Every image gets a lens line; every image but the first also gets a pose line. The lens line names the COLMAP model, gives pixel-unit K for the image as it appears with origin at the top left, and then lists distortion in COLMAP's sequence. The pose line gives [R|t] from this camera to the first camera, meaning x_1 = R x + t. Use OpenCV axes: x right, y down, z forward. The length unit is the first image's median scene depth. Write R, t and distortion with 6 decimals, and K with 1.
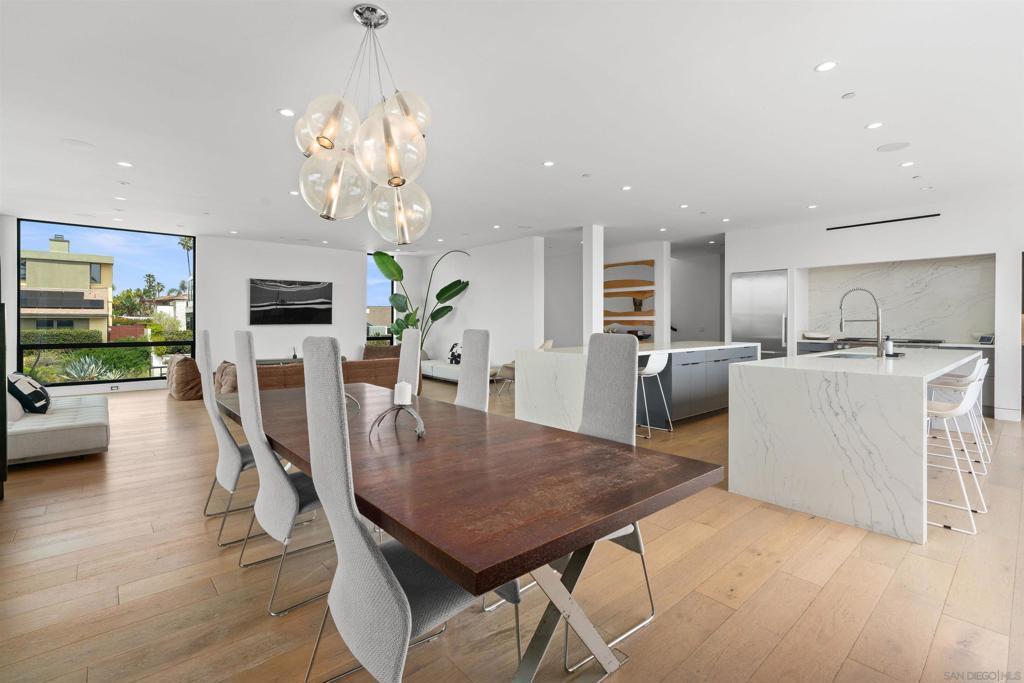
lens RADIAL K [[464.5, 0, 508.5], [0, 464.5, 328.6], [0, 0, 1]] dist [-0.004206, -0.000600]
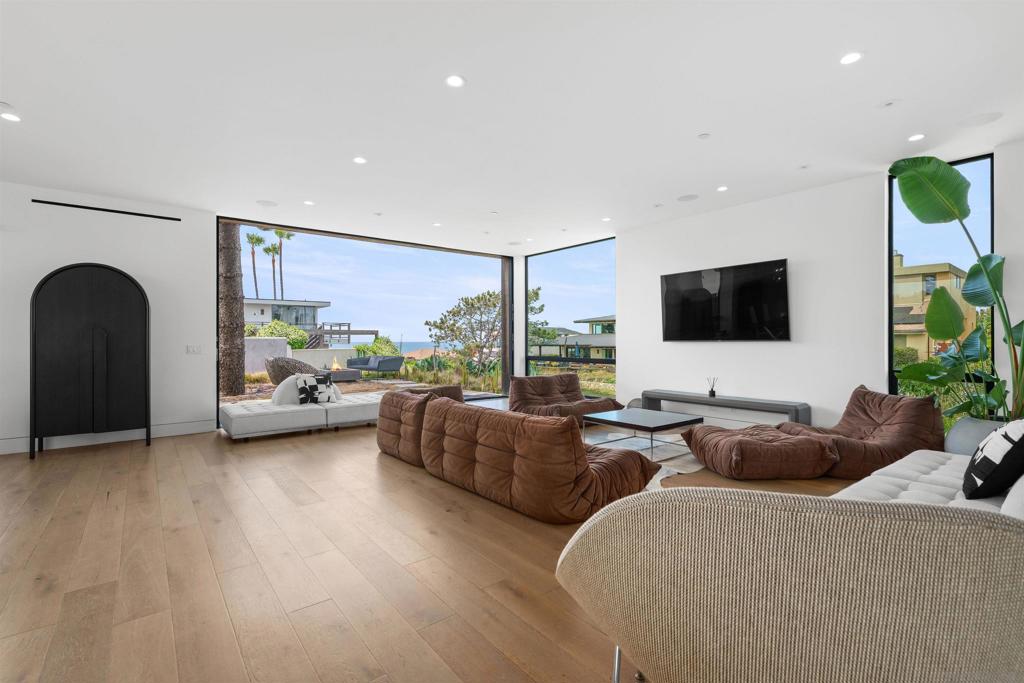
lens RADIAL K [[464.3, 0, 512.0], [0, 464.3, 341.5], [0, 0, 1]] dist [-0.005230, -0.000339]
pose [[-0.044612, 0.001994, -0.999002, 0.143220], [-0.011847, 0.999927, 0.002525, -0.005773], [0.998934, 0.011948, -0.044585, 0.715020]]
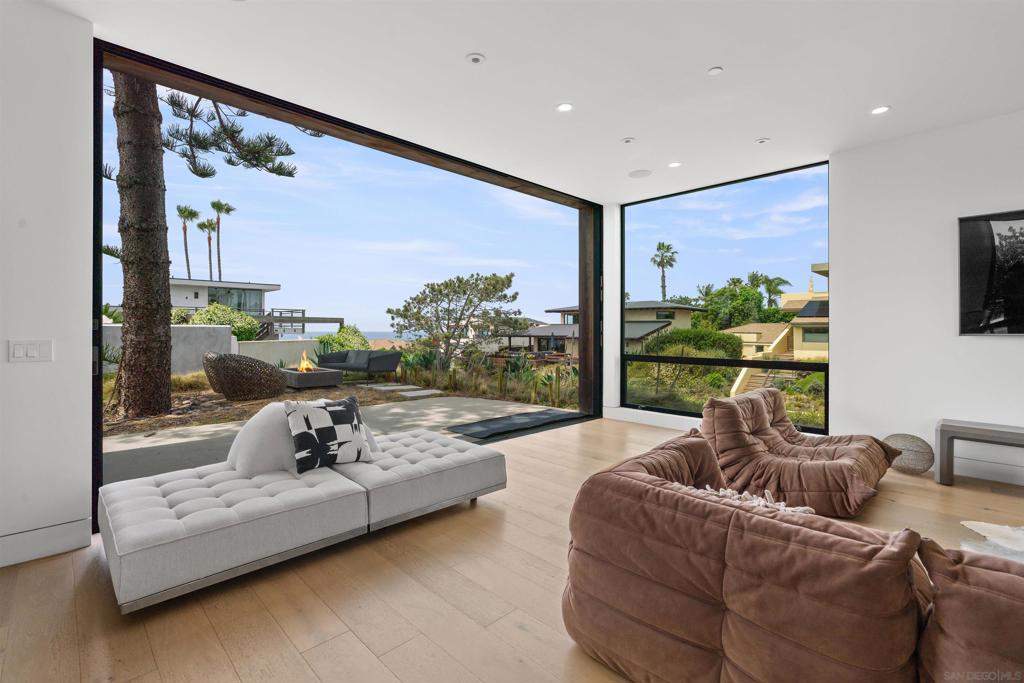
lens RADIAL K [[464.5, 0, 508.5], [0, 464.5, 328.6], [0, 0, 1]] dist [-0.004206, -0.000600]
pose [[0.057280, -0.004645, -0.998347, -0.161991], [-0.016874, 0.999842, -0.005620, -0.003495], [0.998216, 0.017168, 0.057192, 0.524789]]
